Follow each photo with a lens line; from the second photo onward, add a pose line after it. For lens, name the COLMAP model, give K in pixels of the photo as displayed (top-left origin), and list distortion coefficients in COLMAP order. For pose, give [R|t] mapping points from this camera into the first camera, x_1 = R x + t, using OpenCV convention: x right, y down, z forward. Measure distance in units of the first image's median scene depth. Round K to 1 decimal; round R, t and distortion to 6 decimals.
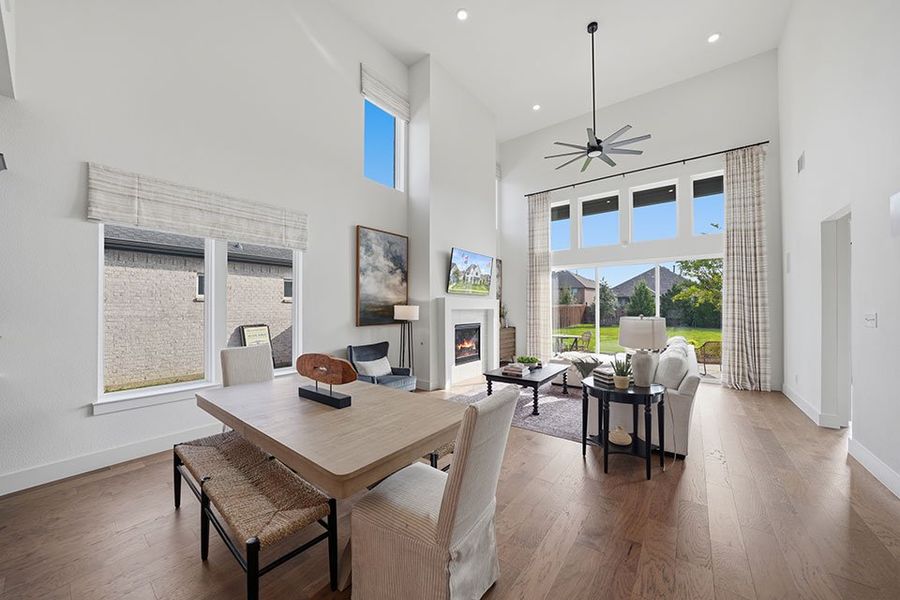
lens RADIAL K [[316.1, 0, 453.2], [0, 316.1, 307.2], [0, 0, 1]] dist [-0.019771, 0.000162]
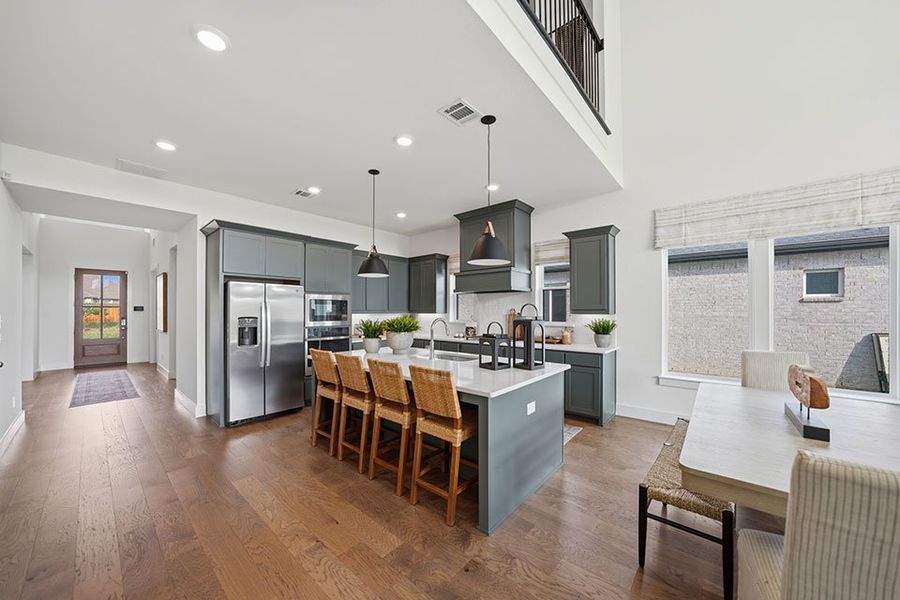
lens RADIAL K [[316.1, 0, 453.2], [0, 316.1, 307.2], [0, 0, 1]] dist [-0.019771, 0.000162]
pose [[-0.056388, -0.010200, -0.998357, 0.174255], [0.005685, 0.999928, -0.010537, 0.000350], [0.998393, -0.006270, -0.056326, 0.062357]]
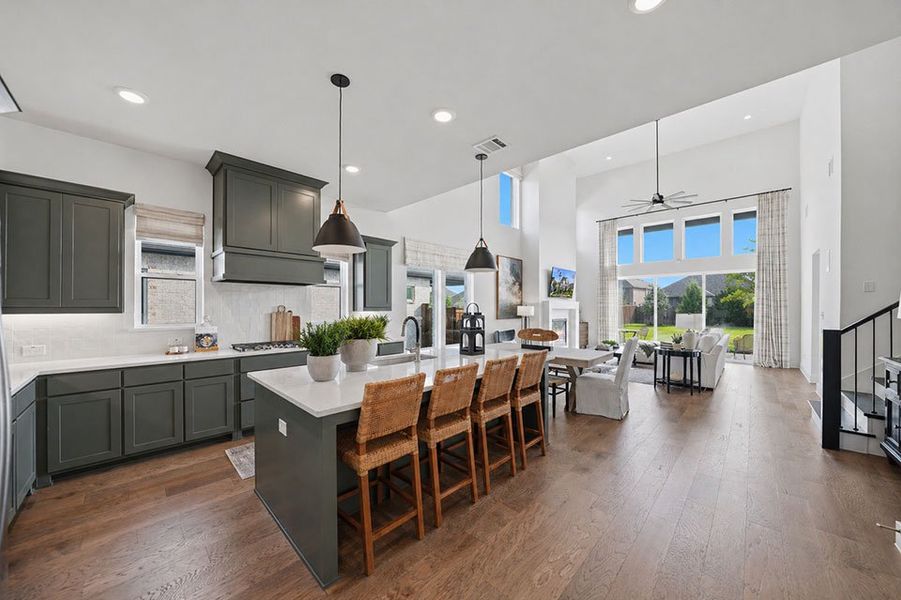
lens RADIAL K [[315.5, 0, 457.2], [0, 315.5, 309.5], [0, 0, 1]] dist [-0.010451, 0.000057]
pose [[0.994231, 0.004144, -0.107183, -0.304449], [-0.003238, 0.999958, 0.008627, -0.001168], [0.107215, -0.008230, 0.994202, -0.536066]]
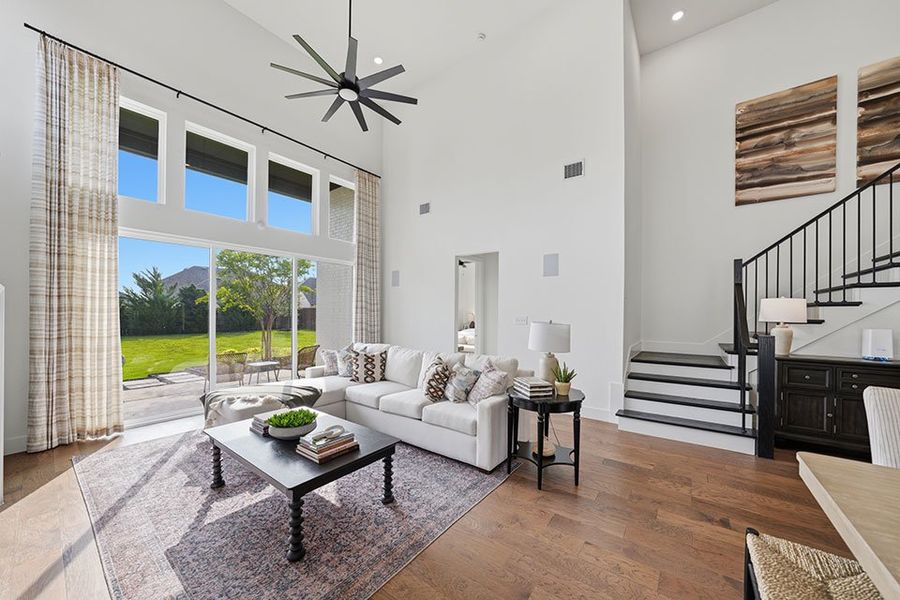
lens RADIAL K [[322.4, 0, 453.8], [0, 322.4, 313.7], [0, 0, 1]] dist [-0.024678, 0.005913]
pose [[-0.002264, 0.000825, 0.999997, -0.248014], [-0.008573, 0.999963, -0.000845, 0.001970], [-0.999961, -0.008575, -0.002257, 0.694593]]
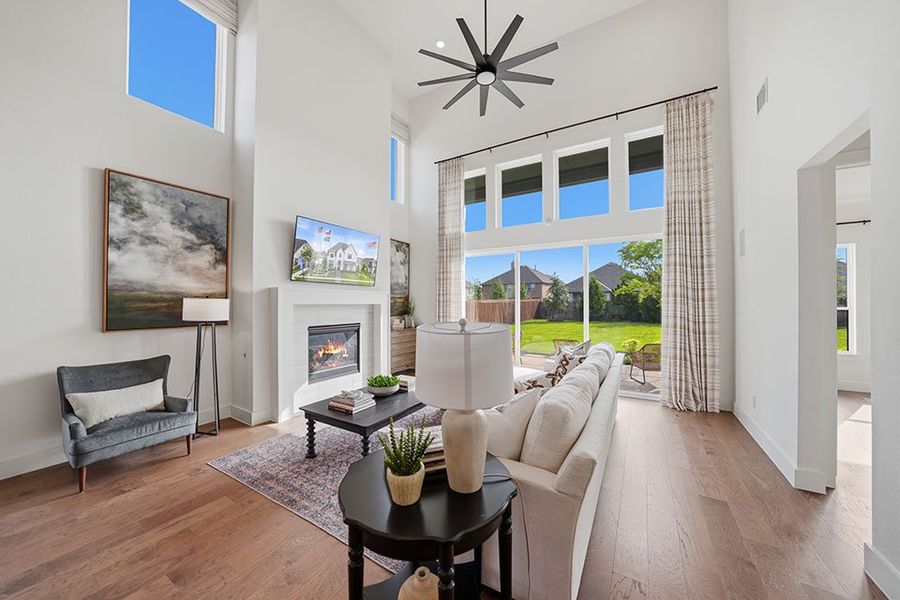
lens RADIAL K [[313.5, 0, 454.4], [0, 313.5, 302.1], [0, 0, 1]] dist [-0.020614, 0.000025]
pose [[0.994153, 0.001768, 0.107968, 0.283656], [-0.001749, 0.999998, -0.000270, 0.000726], [-0.107968, 0.000079, 0.994154, 0.304272]]
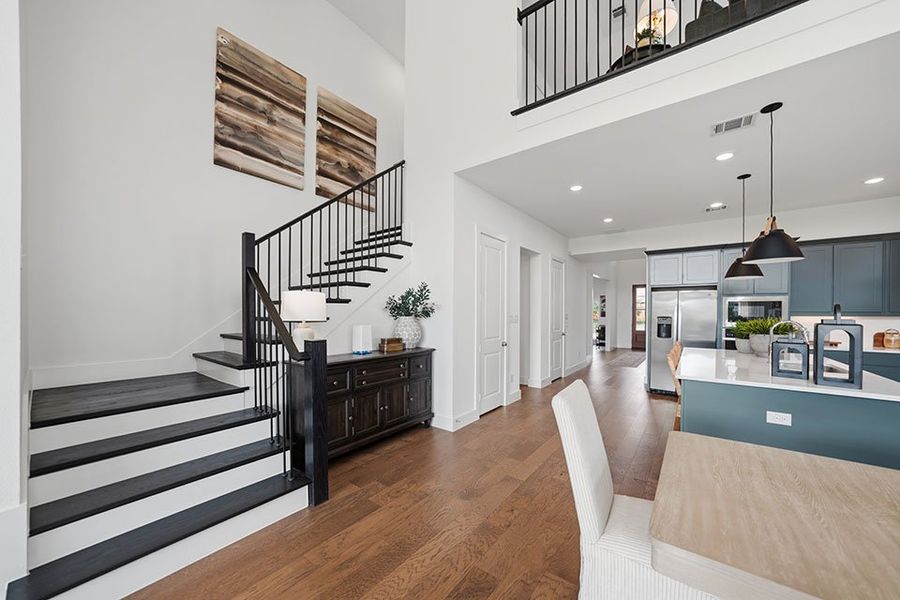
lens RADIAL K [[322.4, 0, 453.8], [0, 322.4, 313.7], [0, 0, 1]] dist [-0.024678, 0.005913]
pose [[-0.999996, 0.001180, 0.002404, 0.144042], [0.001182, 0.999999, 0.000797, 0.000822], [-0.002403, 0.000800, -0.999997, 0.557269]]
